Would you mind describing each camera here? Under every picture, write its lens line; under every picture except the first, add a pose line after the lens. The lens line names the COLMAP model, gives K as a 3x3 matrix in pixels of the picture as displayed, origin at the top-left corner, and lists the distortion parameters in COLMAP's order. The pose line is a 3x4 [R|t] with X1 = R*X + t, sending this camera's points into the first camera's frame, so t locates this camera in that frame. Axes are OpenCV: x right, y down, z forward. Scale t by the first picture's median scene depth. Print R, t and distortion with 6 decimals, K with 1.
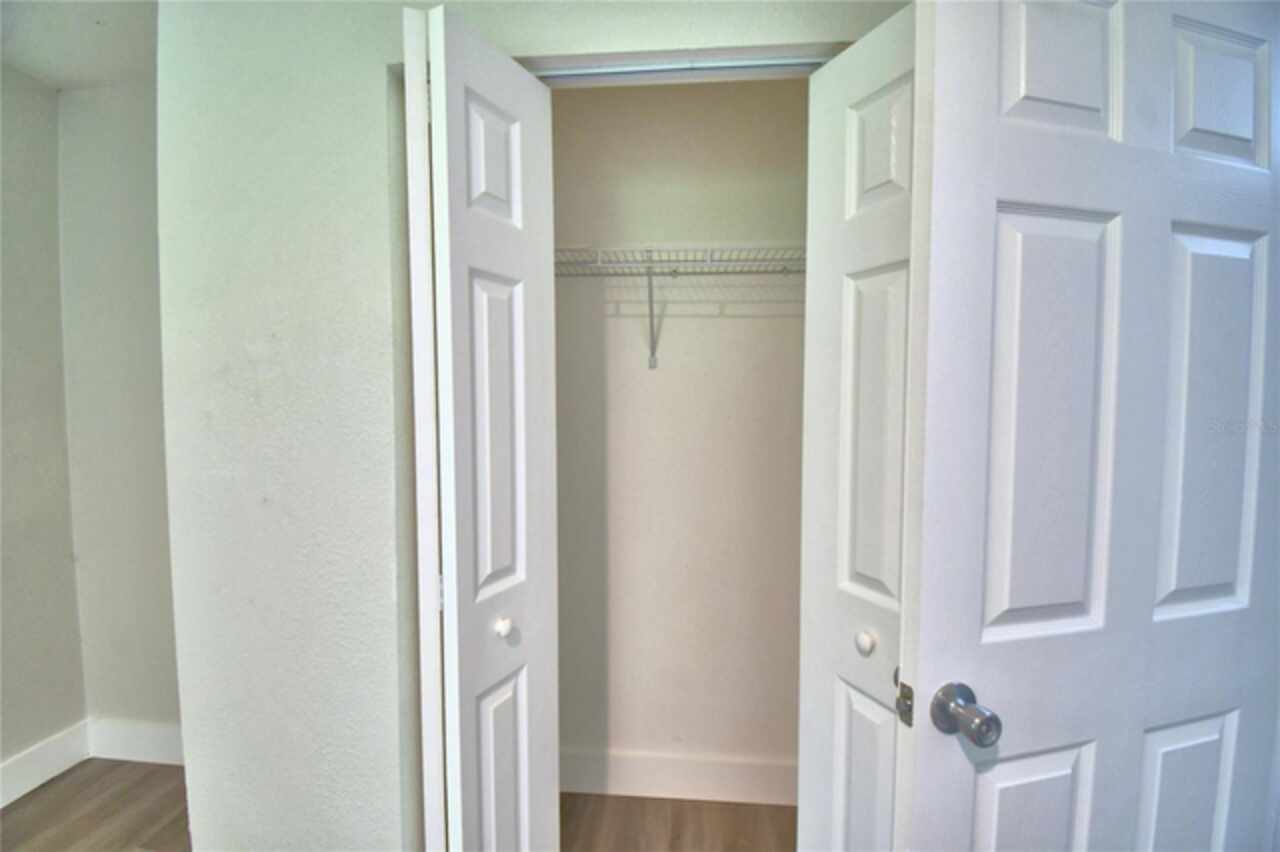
lens RADIAL K [[568.4, 0, 631.3], [0, 568.4, 427.0], [0, 0, 1]] dist [0.010347, -0.019120]
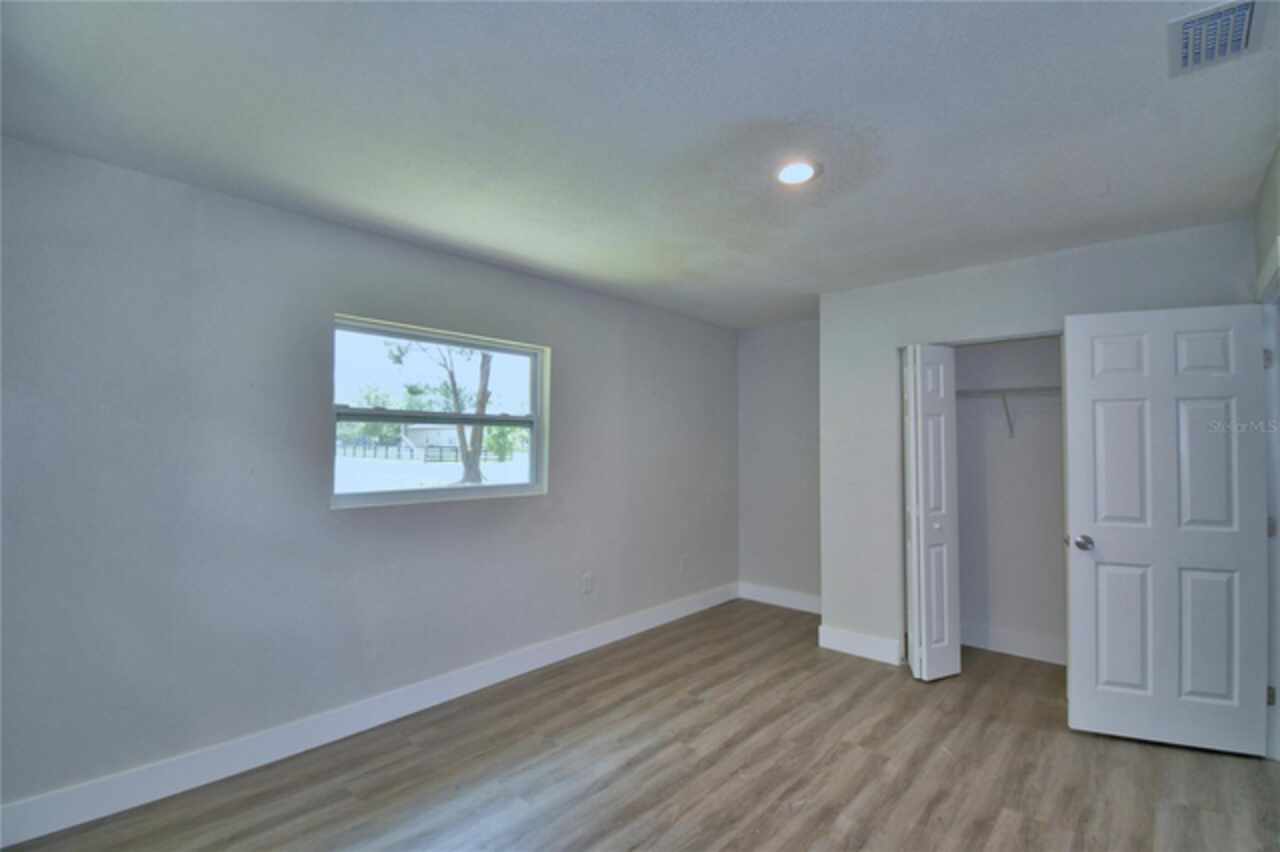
lens RADIAL K [[568.4, 0, 631.3], [0, 568.4, 427.0], [0, 0, 1]] dist [0.010347, -0.019120]
pose [[0.787988, -0.017435, -0.615444, 0.387753], [-0.038140, 0.996297, -0.077056, 0.114759], [0.614508, 0.084193, 0.784405, -2.561188]]
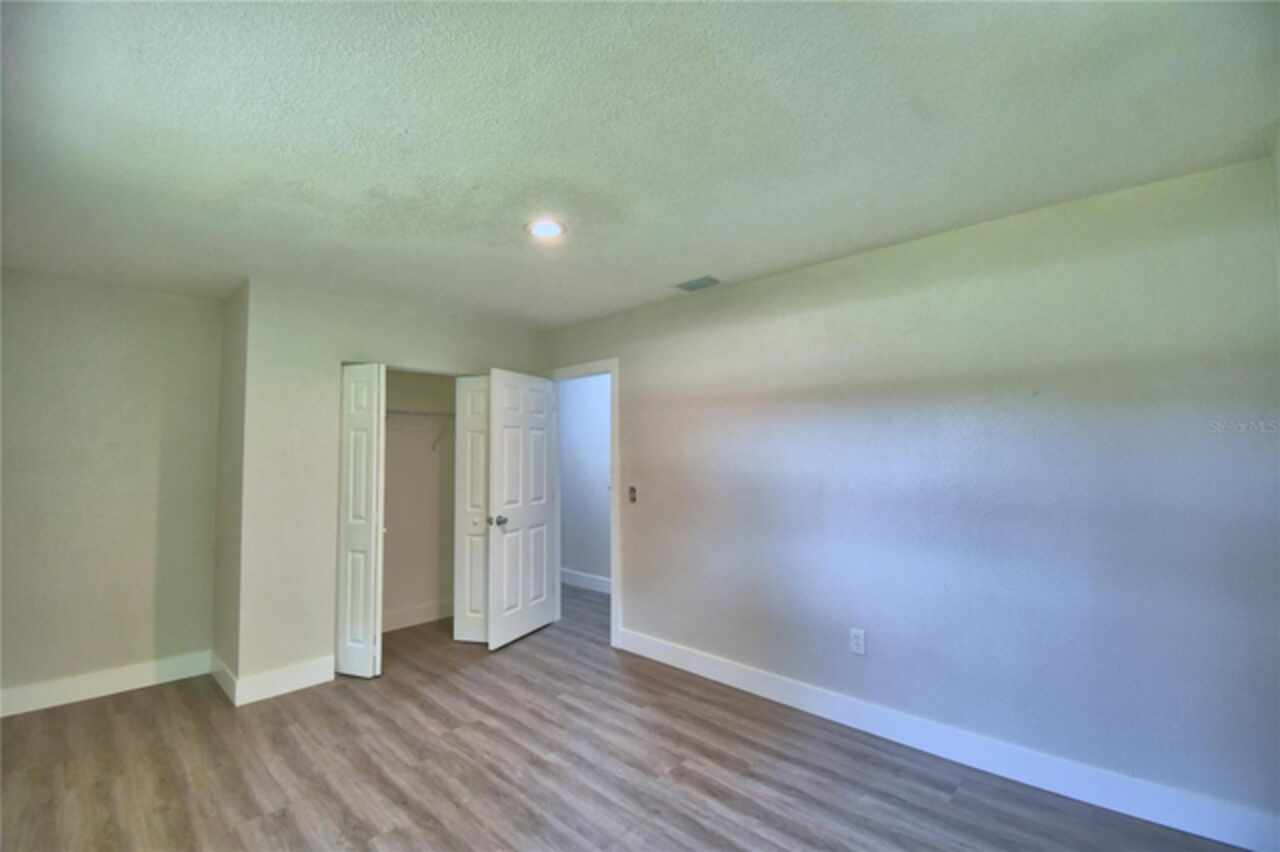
lens RADIAL K [[568.4, 0, 631.3], [0, 568.4, 427.0], [0, 0, 1]] dist [0.010347, -0.019120]
pose [[0.630312, 0.028058, 0.775835, -2.006265], [0.050785, 0.995716, -0.077269, 0.074397], [-0.774679, 0.088105, 0.626187, -2.400081]]
